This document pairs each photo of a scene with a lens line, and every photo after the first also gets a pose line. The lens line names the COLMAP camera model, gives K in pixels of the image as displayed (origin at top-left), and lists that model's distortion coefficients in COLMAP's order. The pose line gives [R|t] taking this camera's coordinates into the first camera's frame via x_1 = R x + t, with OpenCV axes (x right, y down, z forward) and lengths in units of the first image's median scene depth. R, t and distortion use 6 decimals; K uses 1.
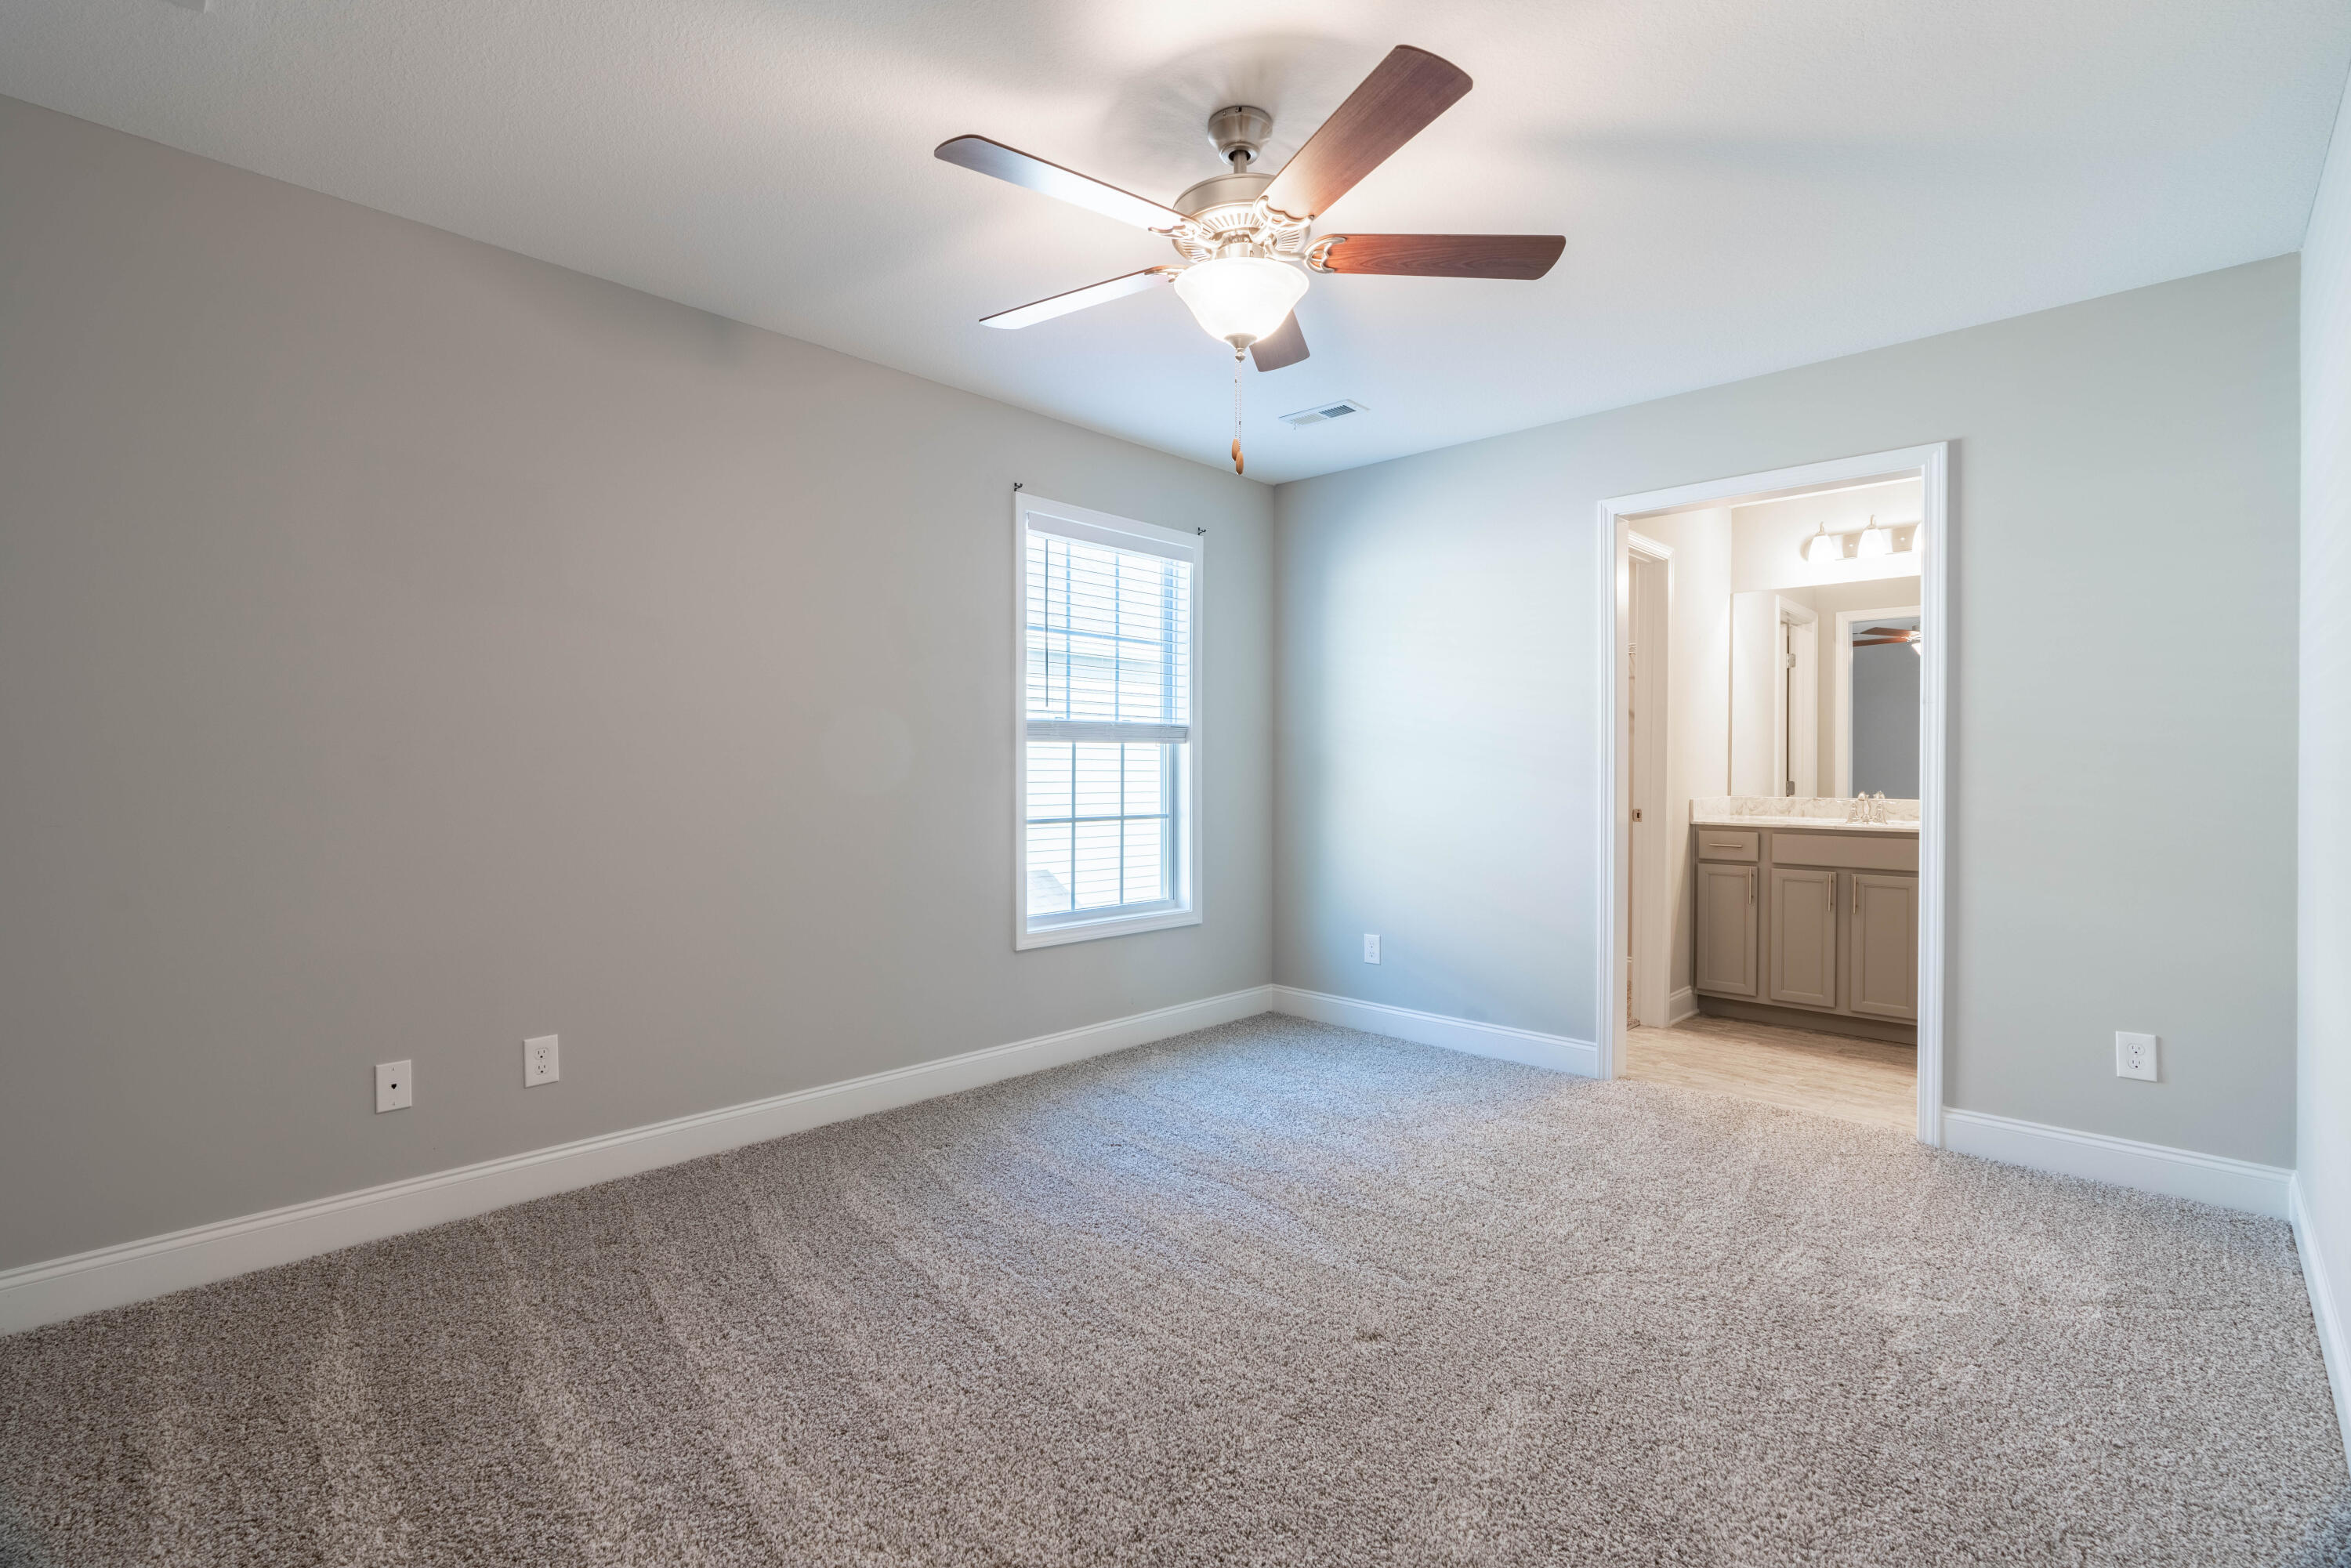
lens RADIAL K [[1067.0, 0, 1200.9], [0, 1067.0, 773.5], [0, 0, 1]] dist [-0.009960, 0.004204]
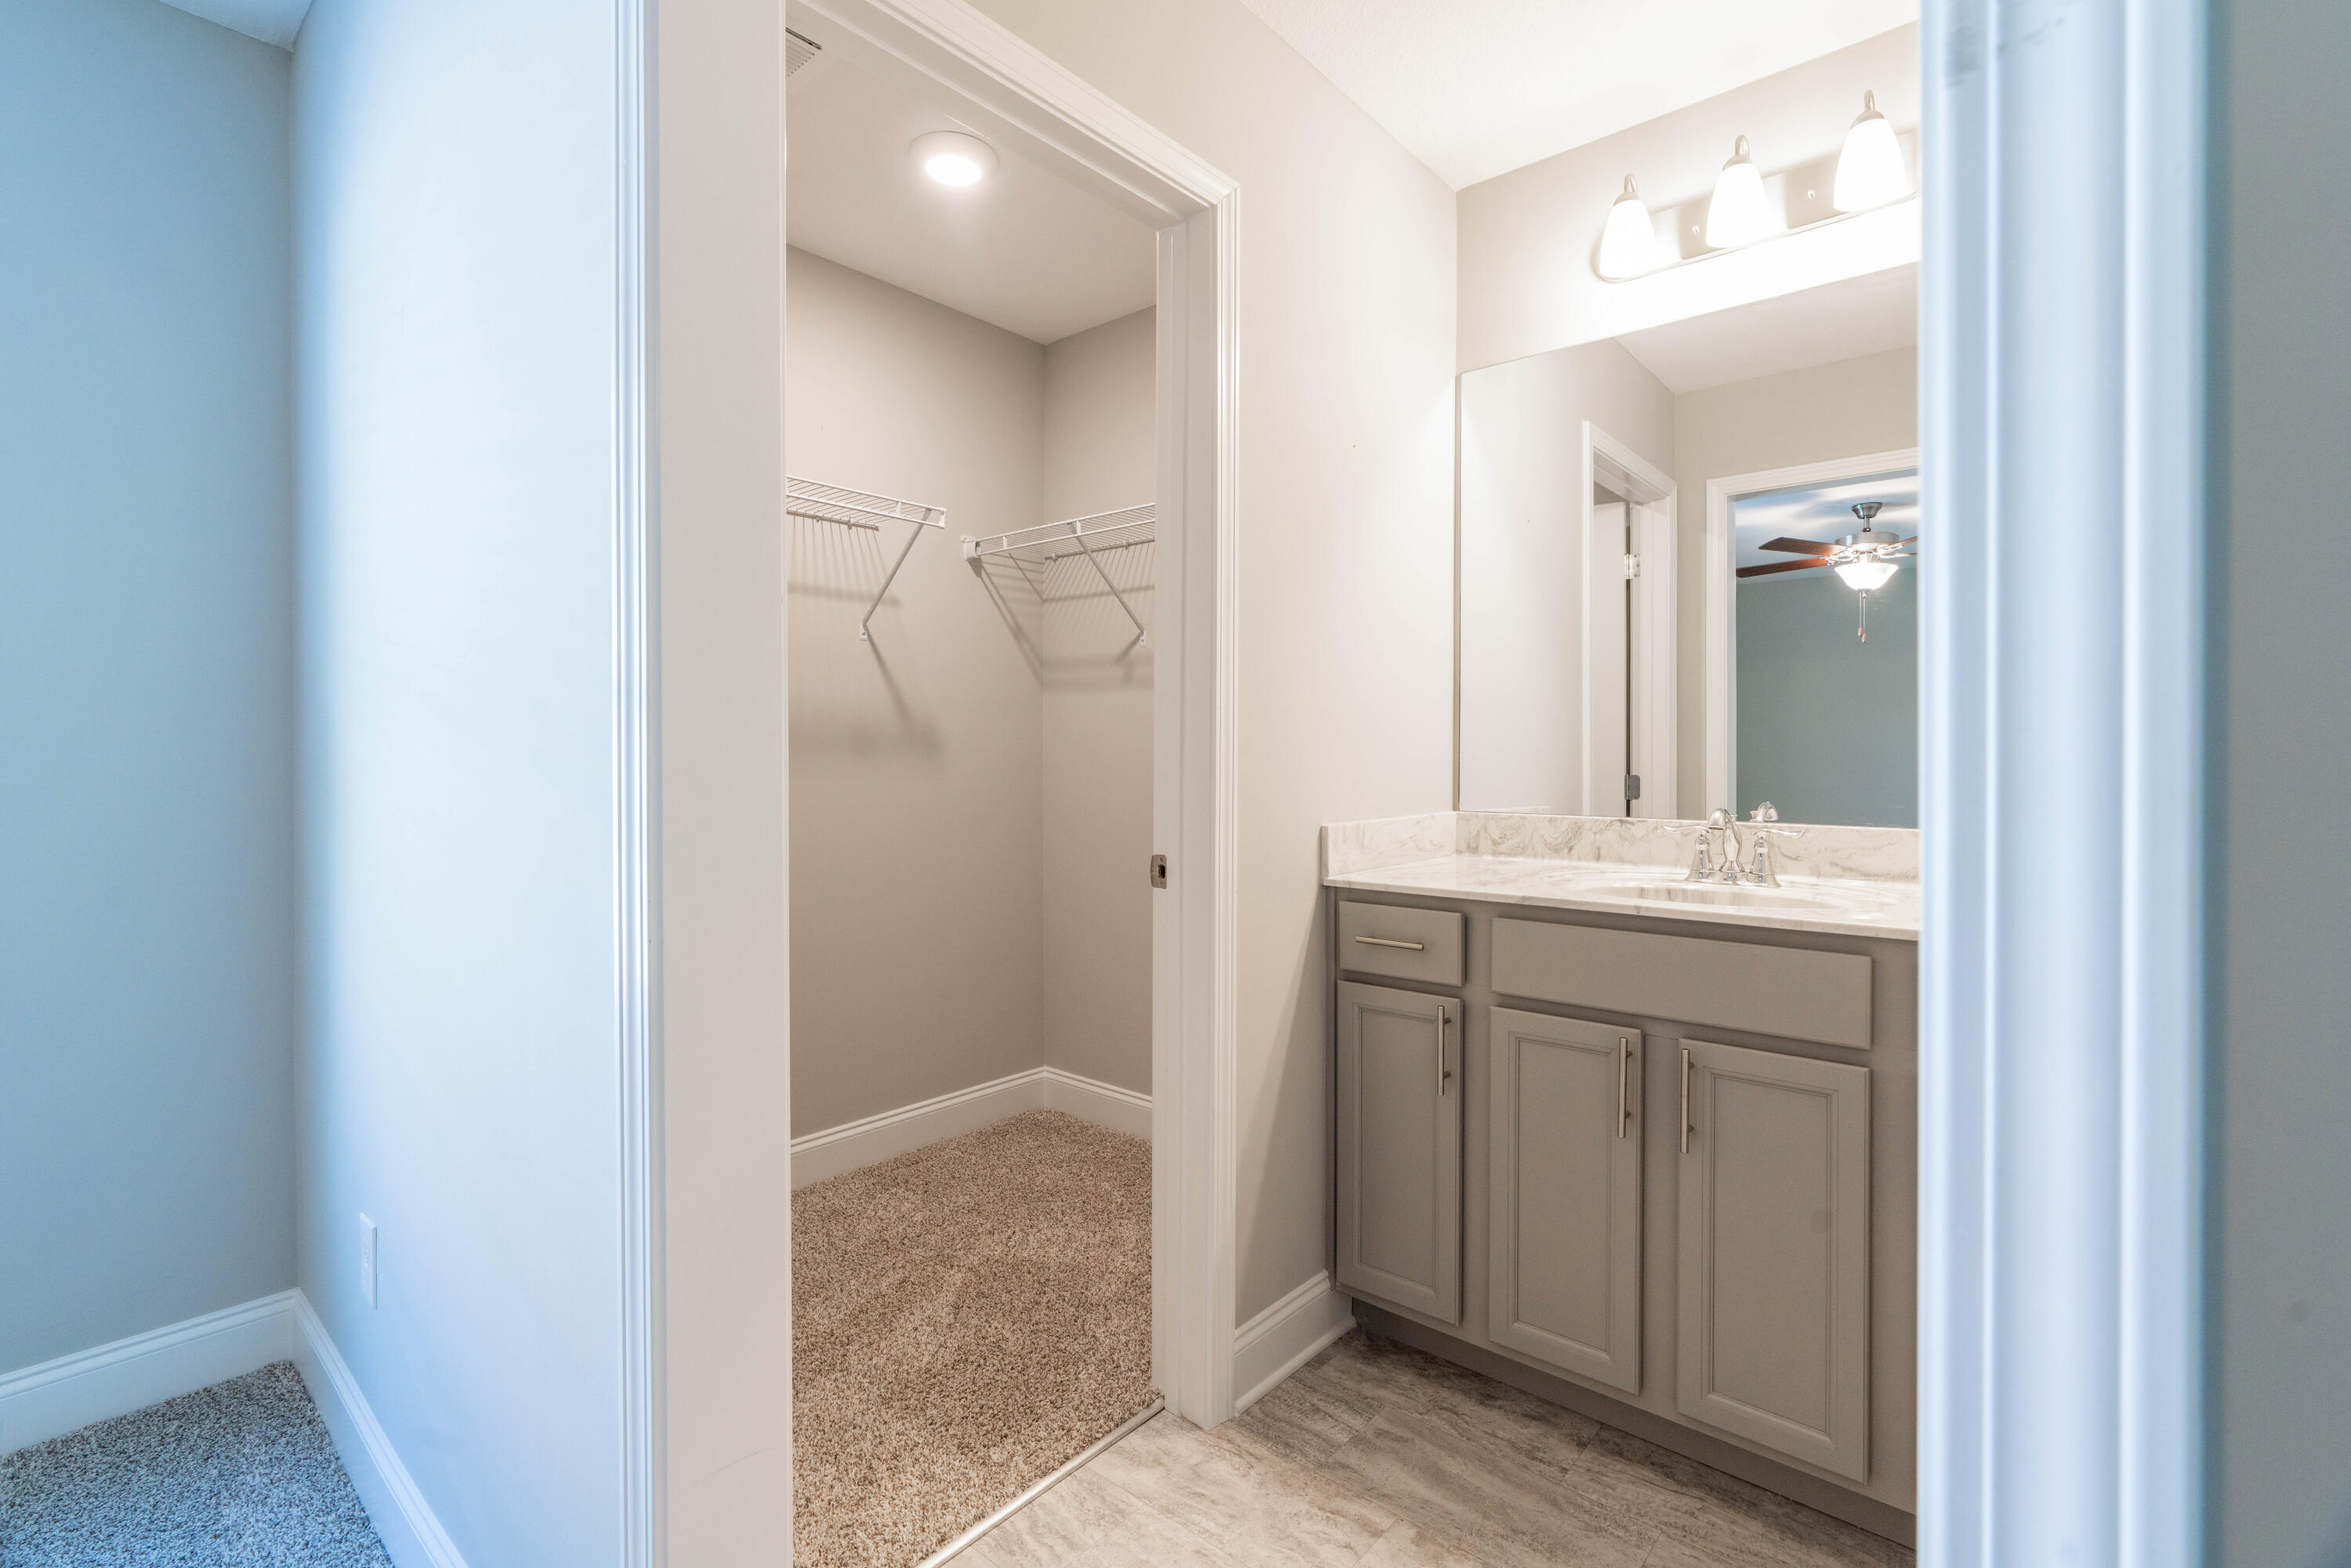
lens RADIAL K [[1067.0, 0, 1230.4], [0, 1067.0, 760.6], [0, 0, 1]] dist [-0.009960, 0.004204]
pose [[0.997405, -0.003004, 0.071930, 0.407579], [0.003299, 0.999987, -0.003988, 0.000462], [-0.071917, 0.004215, 0.997402, 0.609485]]
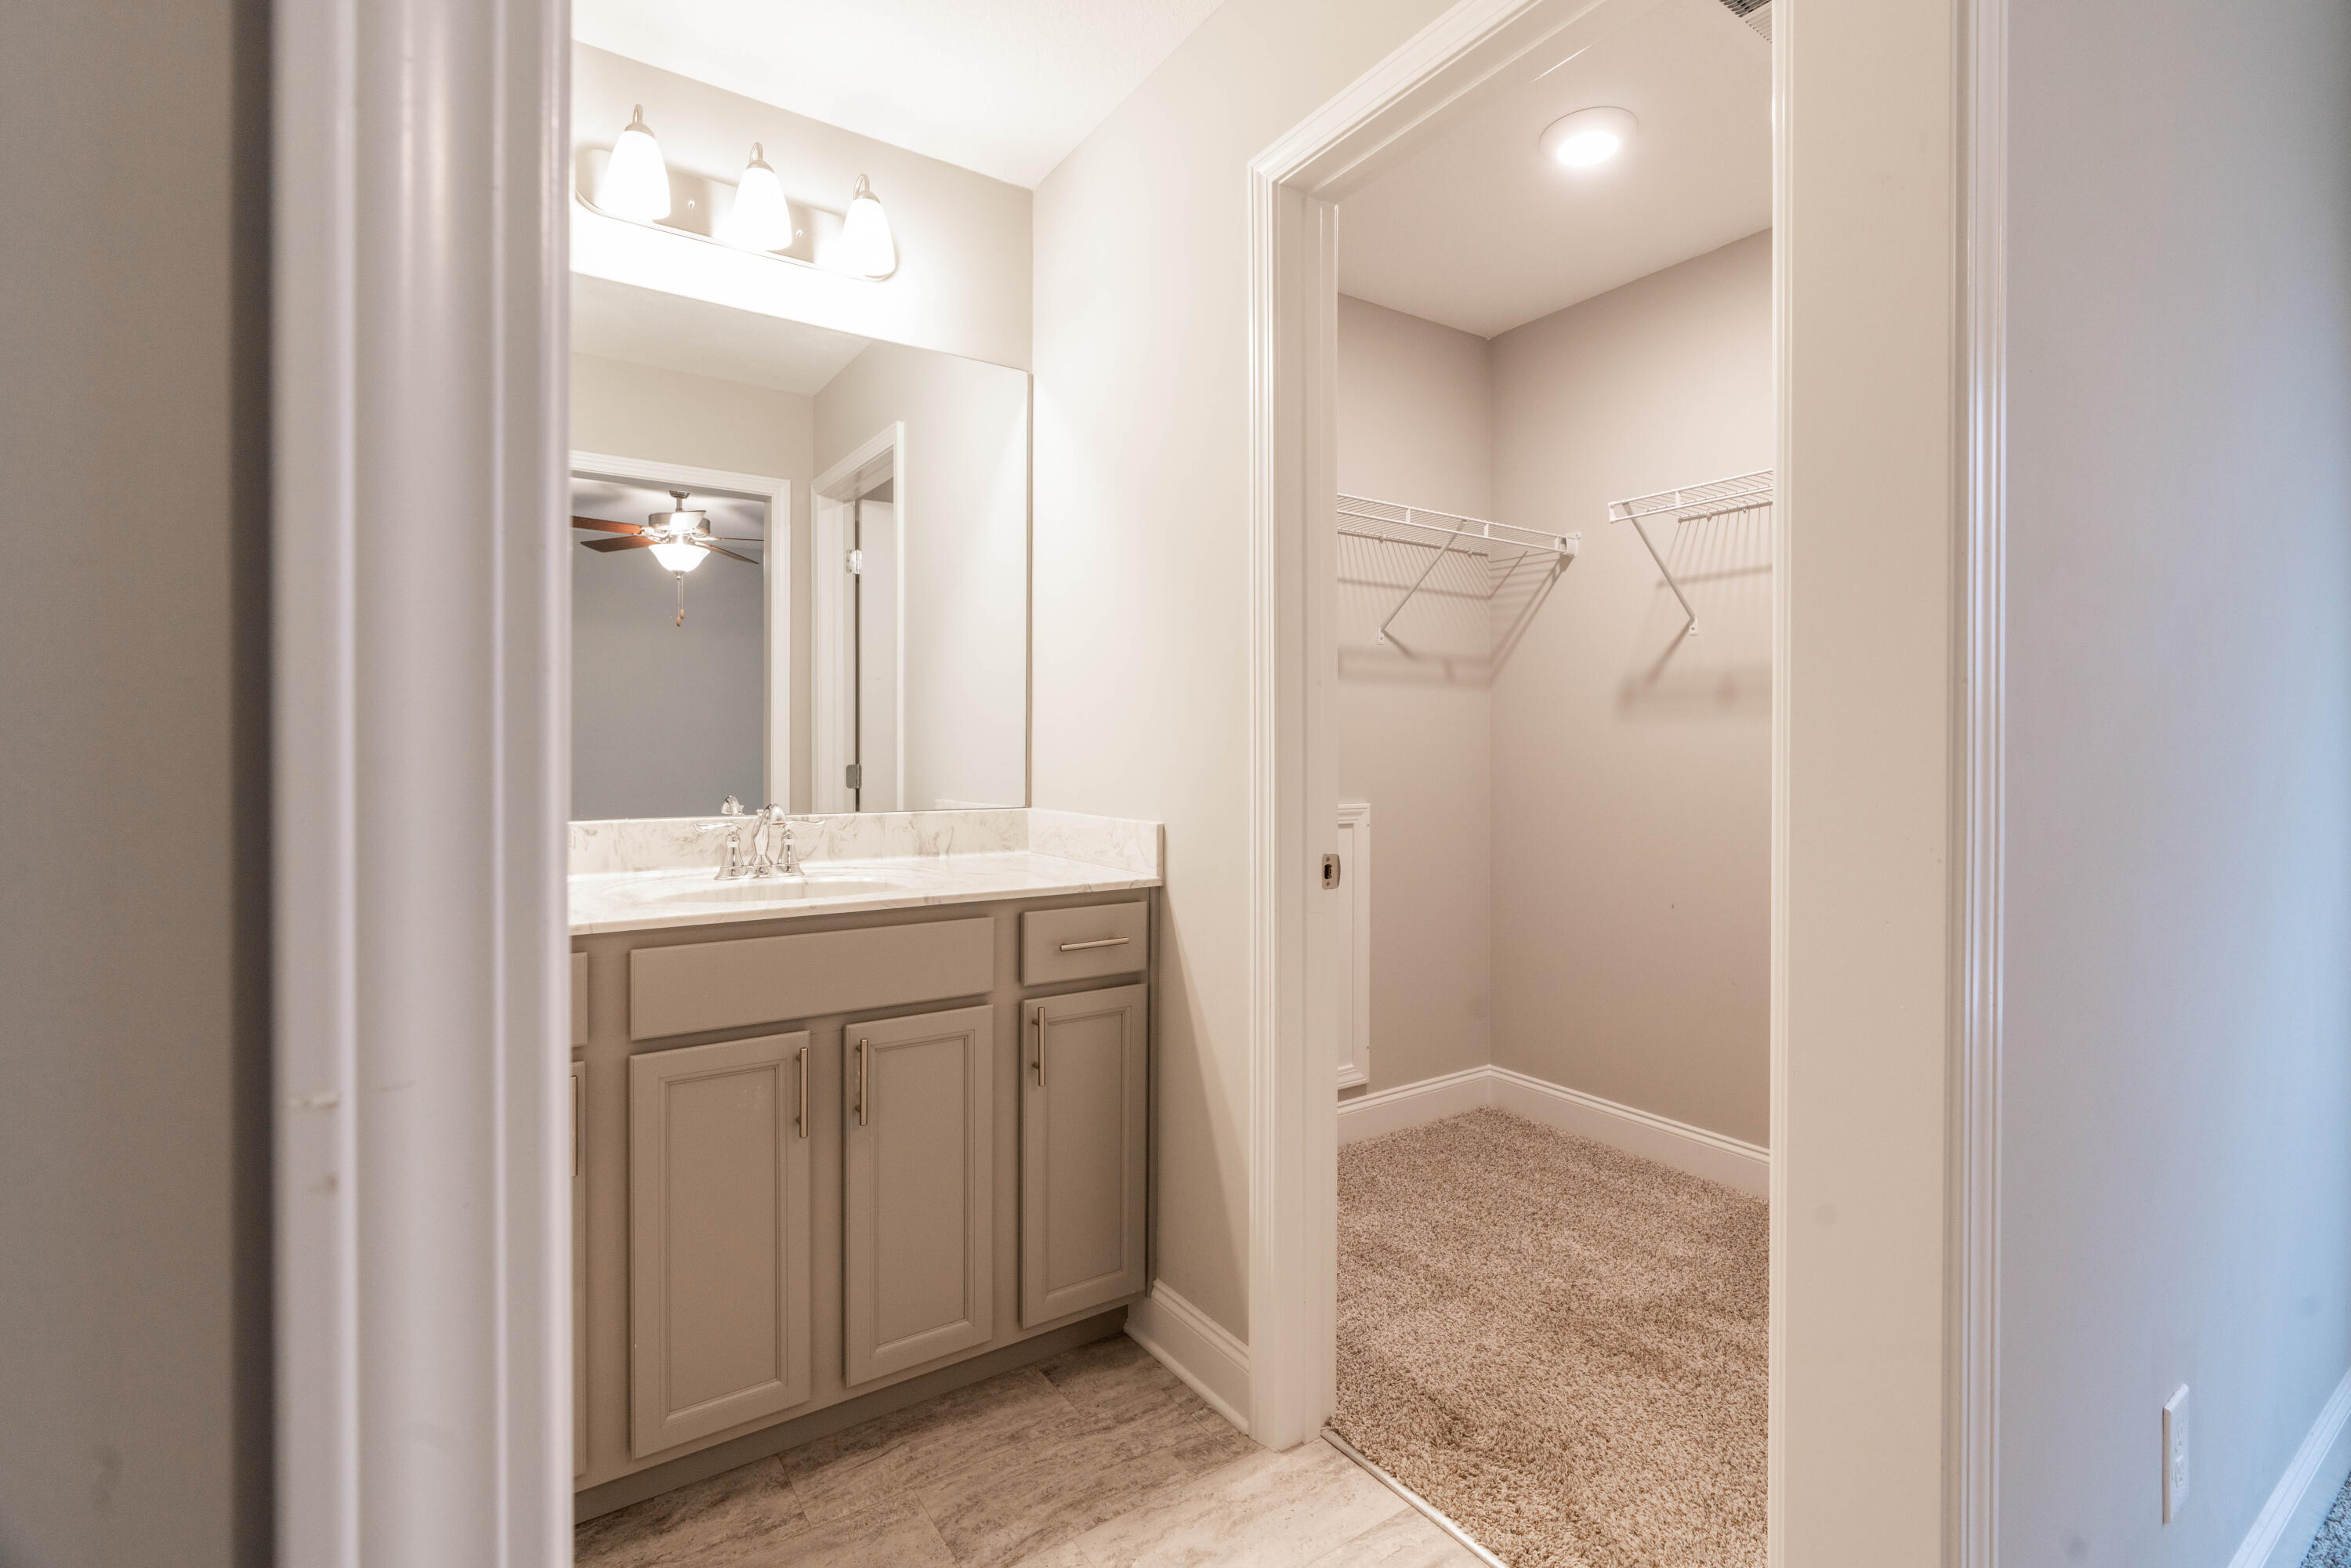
lens RADIAL K [[1067.0, 0, 1161.6], [0, 1067.0, 751.1], [0, 0, 1]] dist [-0.009960, 0.004204]
pose [[0.217240, -0.005760, 0.976101, 0.260008], [0.013179, 0.999909, 0.002968, -0.001495], [-0.976029, 0.012220, 0.217297, 0.755357]]
